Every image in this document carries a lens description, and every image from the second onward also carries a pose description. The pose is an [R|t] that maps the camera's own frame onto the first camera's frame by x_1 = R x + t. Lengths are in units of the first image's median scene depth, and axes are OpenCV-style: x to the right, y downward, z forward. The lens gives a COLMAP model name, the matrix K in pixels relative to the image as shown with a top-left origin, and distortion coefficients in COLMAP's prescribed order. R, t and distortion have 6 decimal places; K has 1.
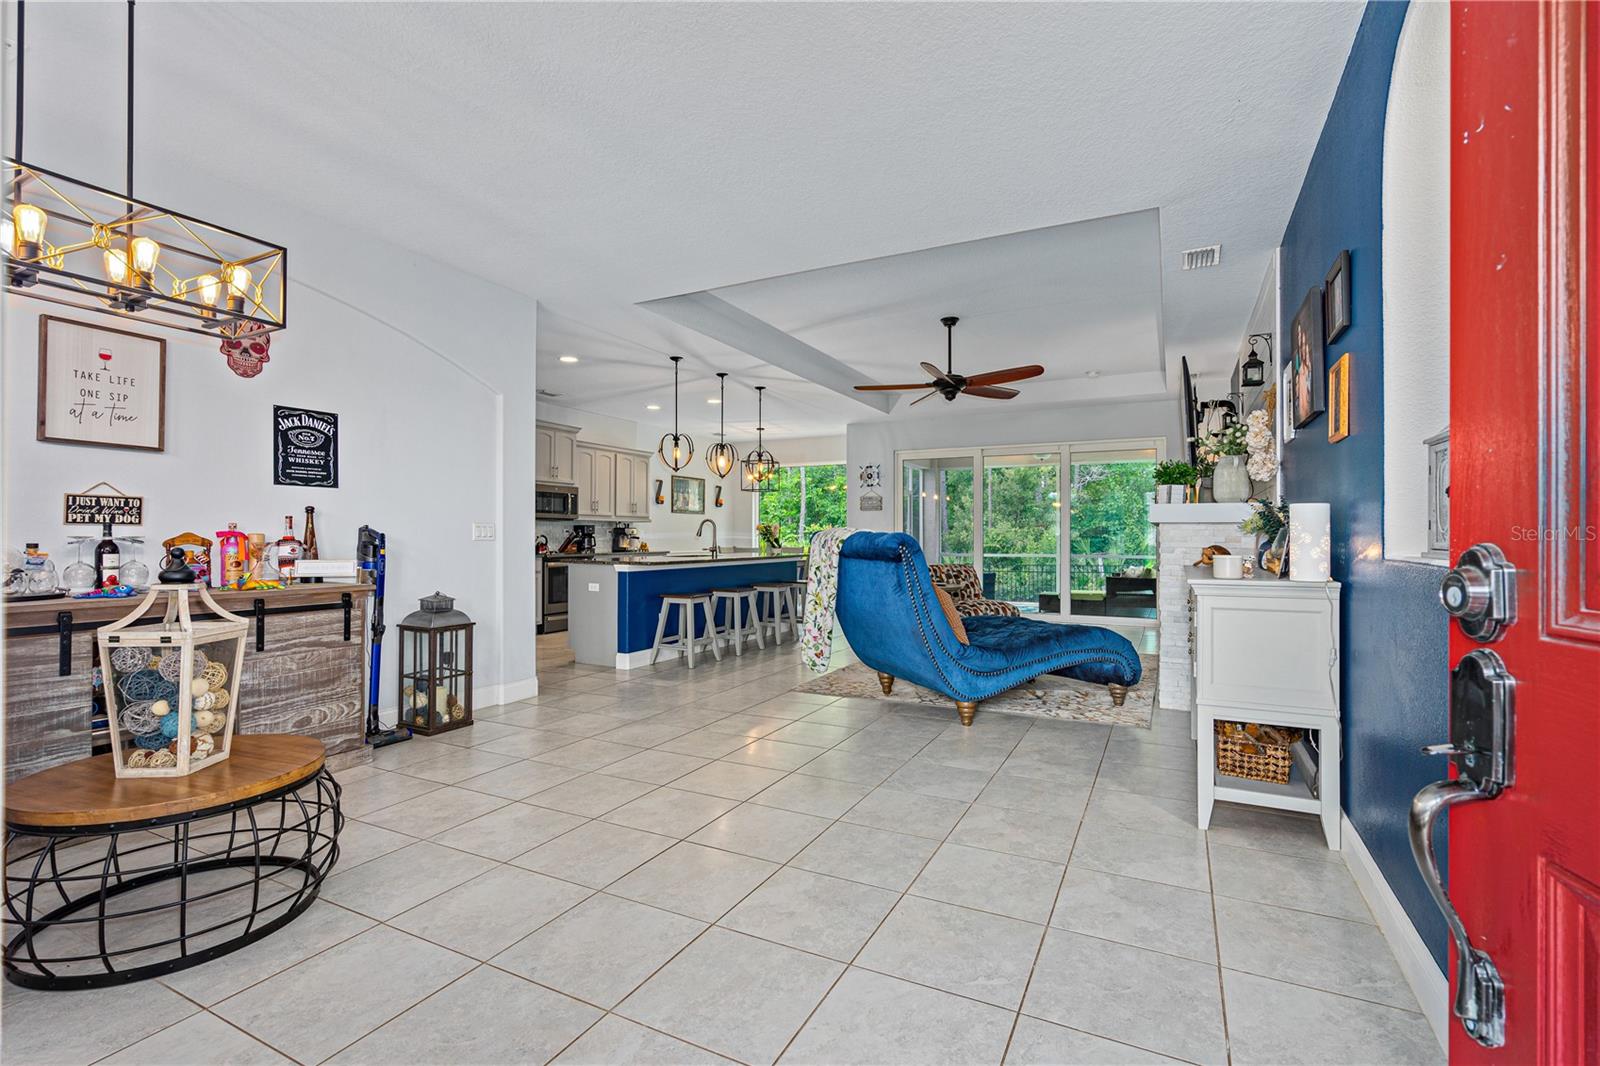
lens RADIAL K [[739.3, 0, 809.8], [0, 739.3, 534.2], [0, 0, 1]] dist [-0.011481, 0.000174]
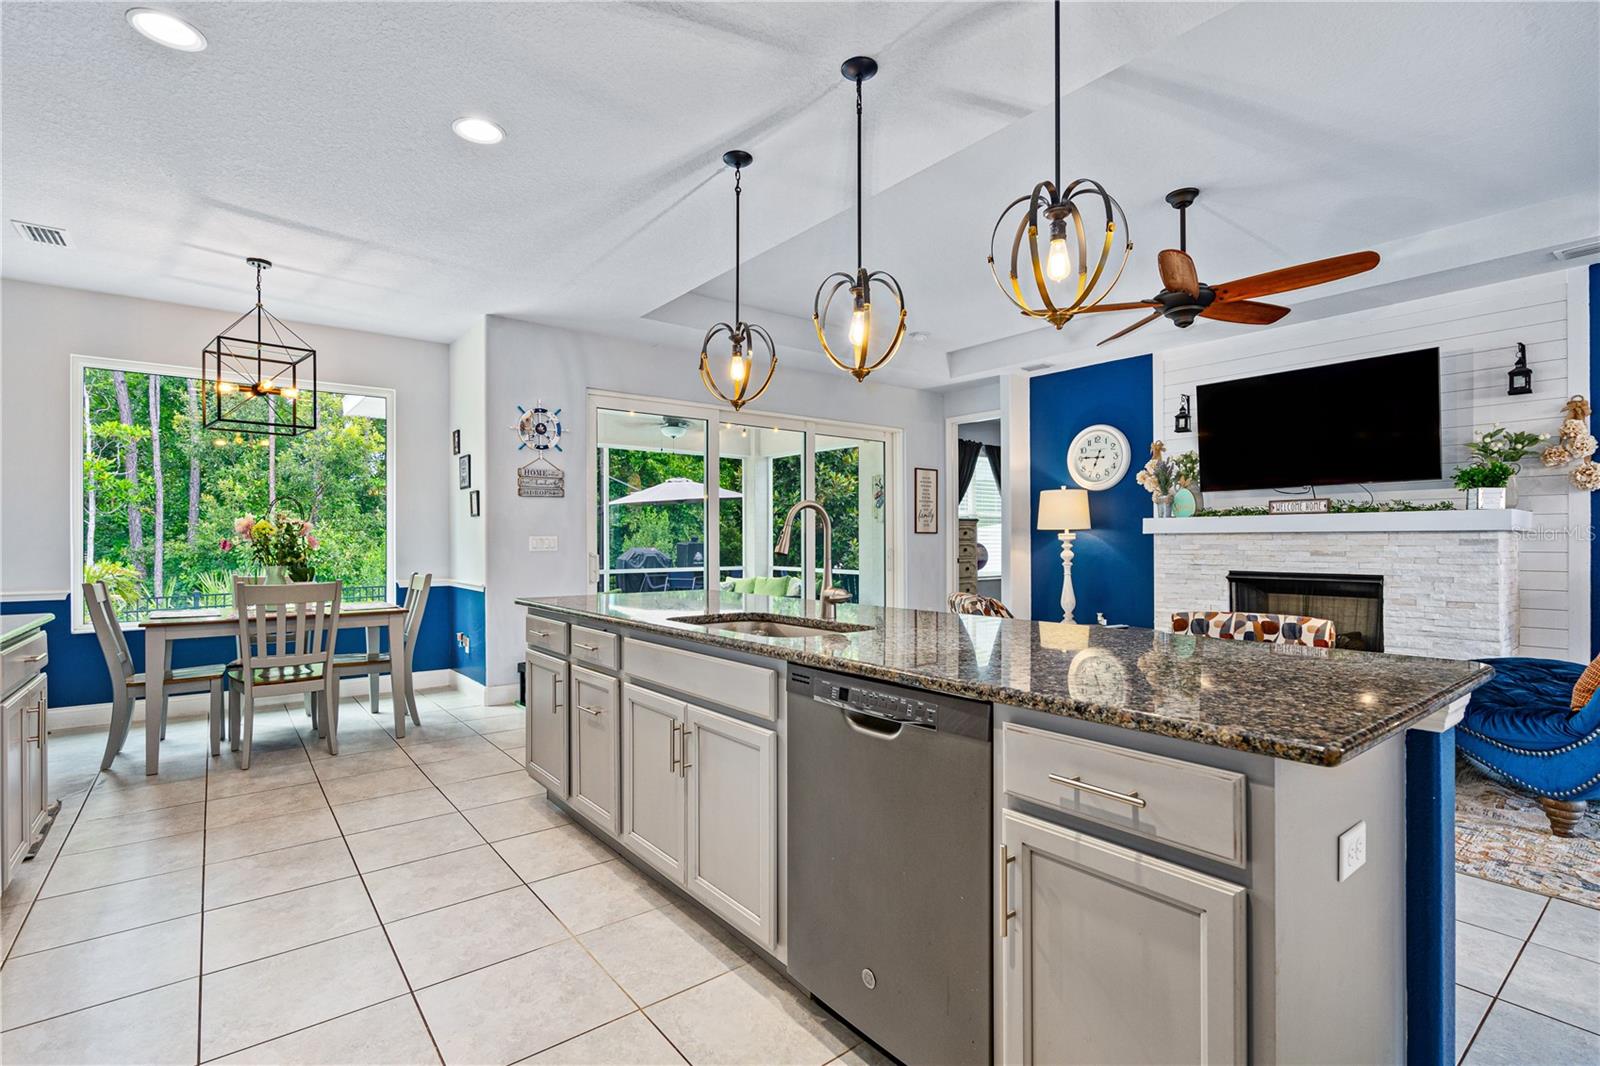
lens RADIAL K [[739.3, 0, 790.7], [0, 739.3, 538.0], [0, 0, 1]] dist [-0.011481, 0.000174]
pose [[0.434108, 0.004416, 0.900850, -0.851489], [0.000419, 0.999987, -0.005103, -0.008774], [-0.900861, 0.002593, 0.434100, 1.862362]]
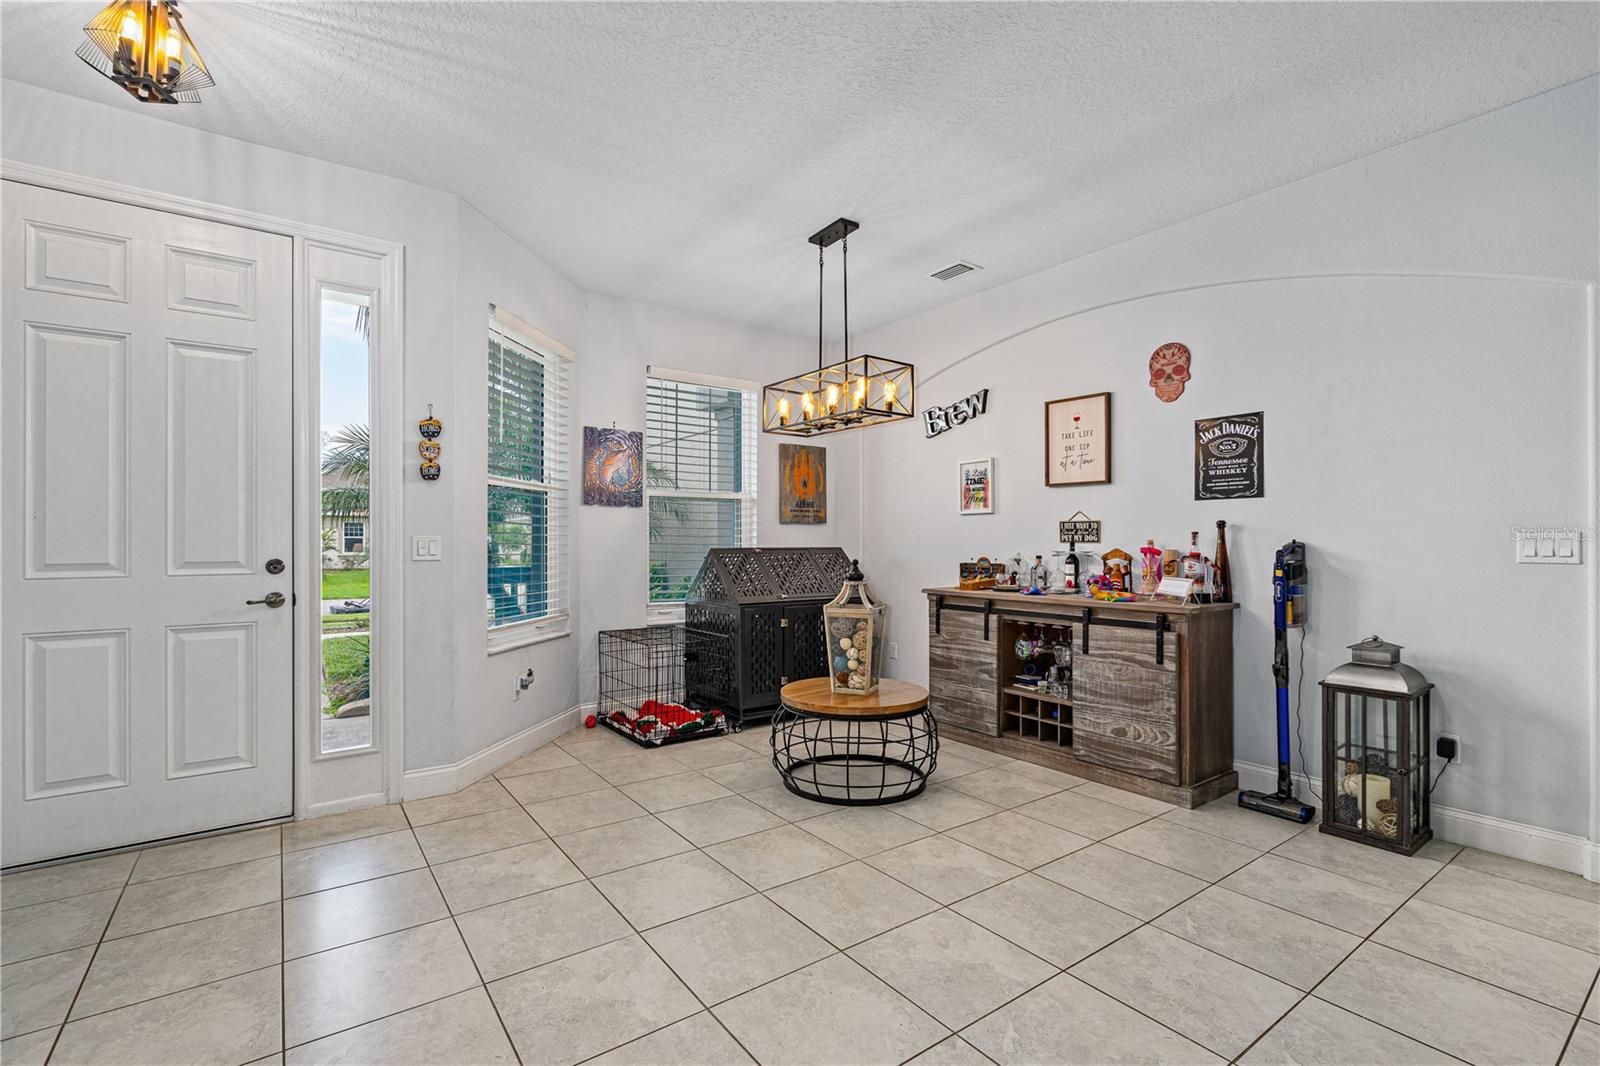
lens RADIAL K [[739.3, 0, 812.9], [0, 739.3, 539.3], [0, 0, 1]] dist [-0.011481, 0.000174]
pose [[-0.467788, -0.003820, -0.883833, 0.410002], [0.003208, 0.999977, -0.006020, -0.010746], [0.883835, -0.005651, -0.467765, 1.041245]]
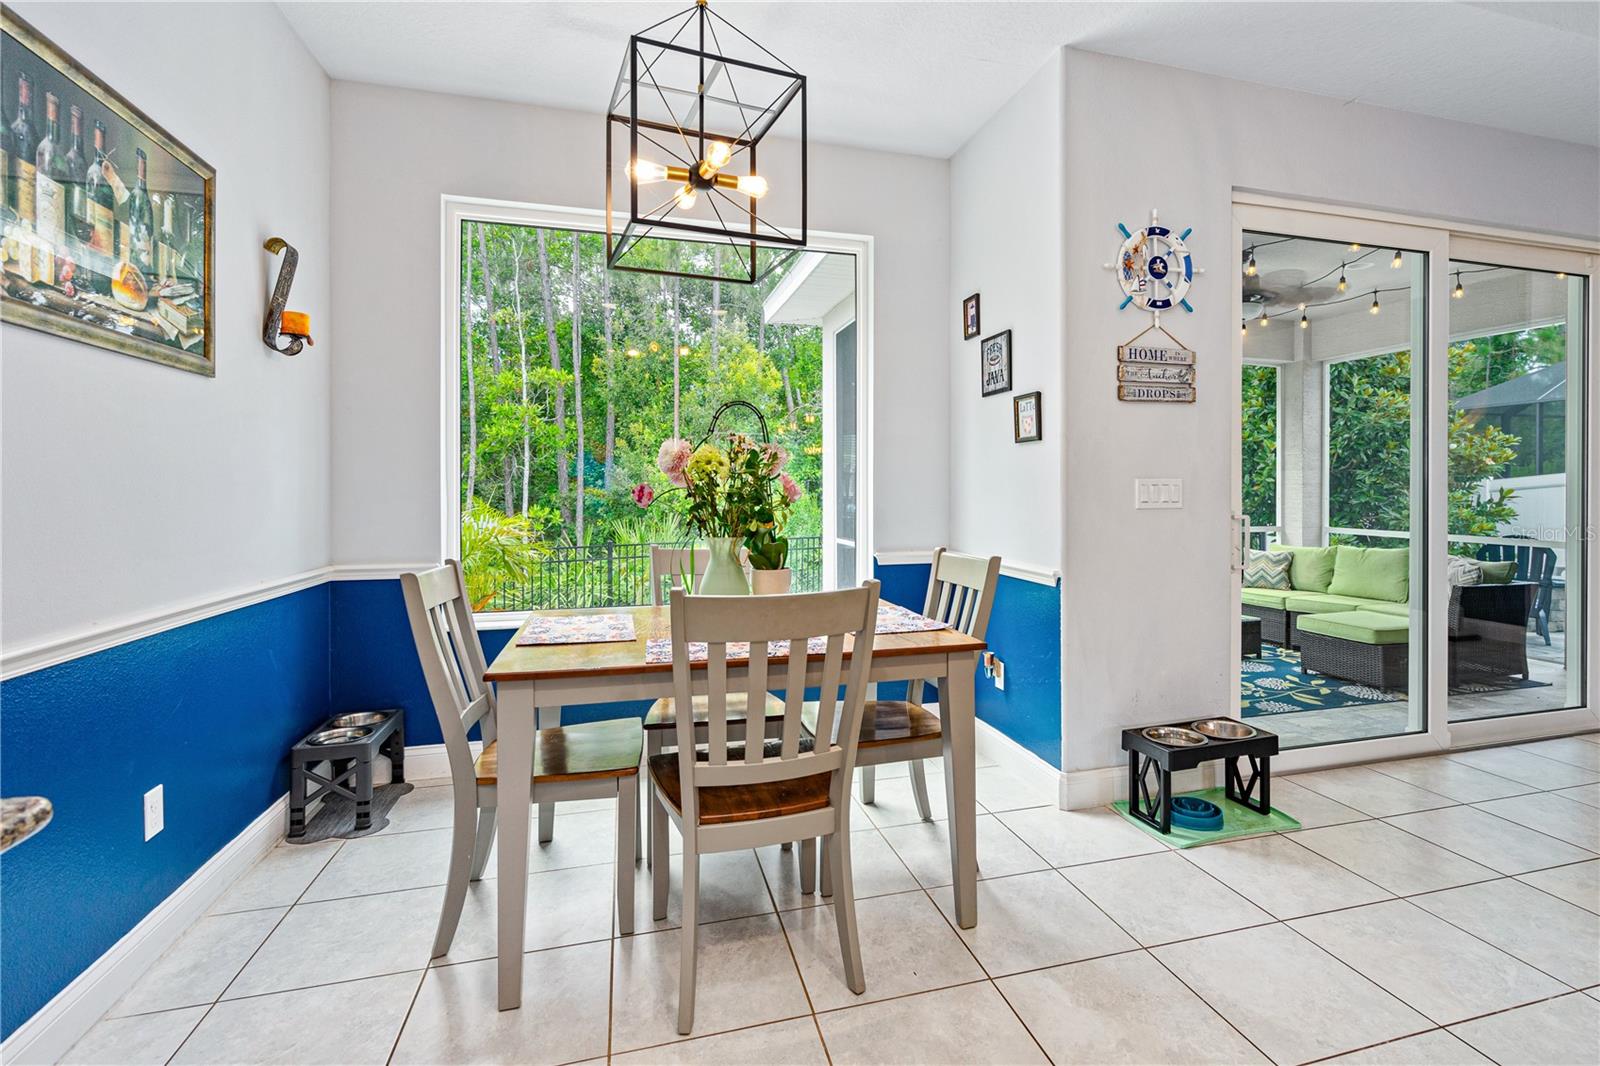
lens RADIAL K [[739.3, 0, 822.9], [0, 739.3, 488.2], [0, 0, 1]] dist [-0.011481, 0.000174]
pose [[0.754283, 0.003882, 0.656538, -0.490658], [-0.004729, 0.999989, -0.000479, -0.009395], [-0.656533, -0.002744, 0.754292, 2.596805]]
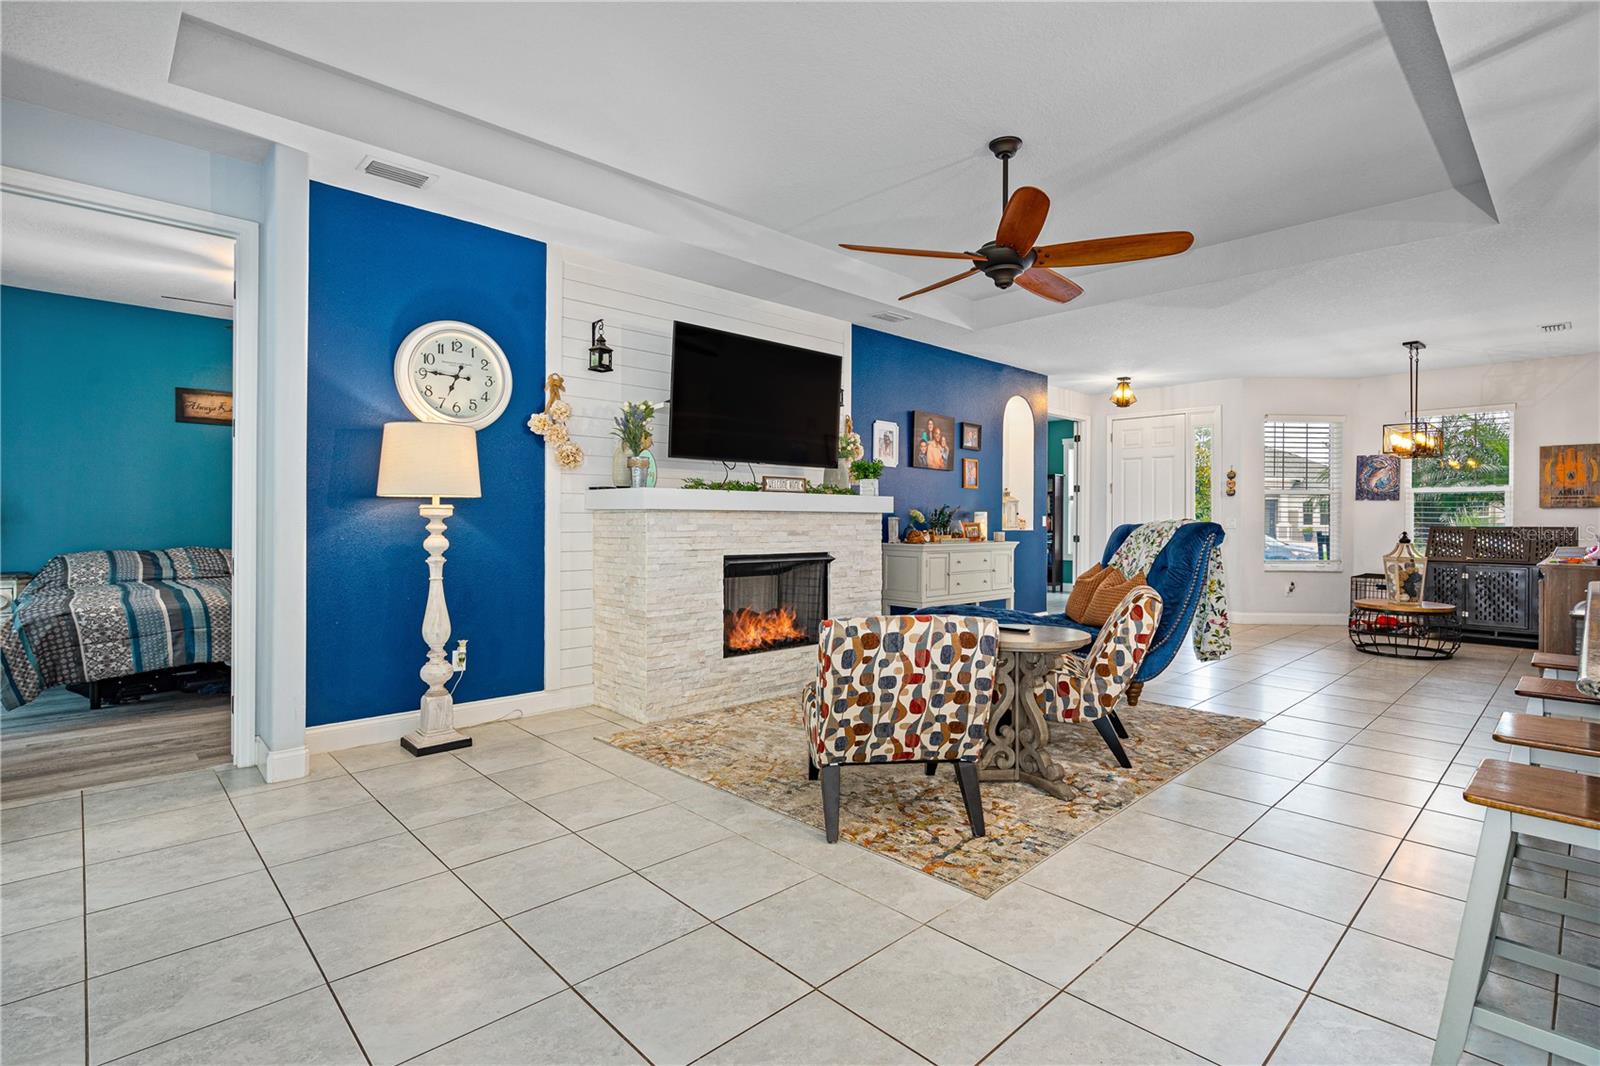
lens RADIAL K [[739.3, 0, 793.1], [0, 739.3, 525.3], [0, 0, 1]] dist [-0.011481, 0.000174]
pose [[-0.937671, -0.007971, 0.347432, 0.308085], [-0.005349, 0.999950, 0.008503, -0.012501], [-0.347483, 0.006114, -0.937666, 2.827338]]
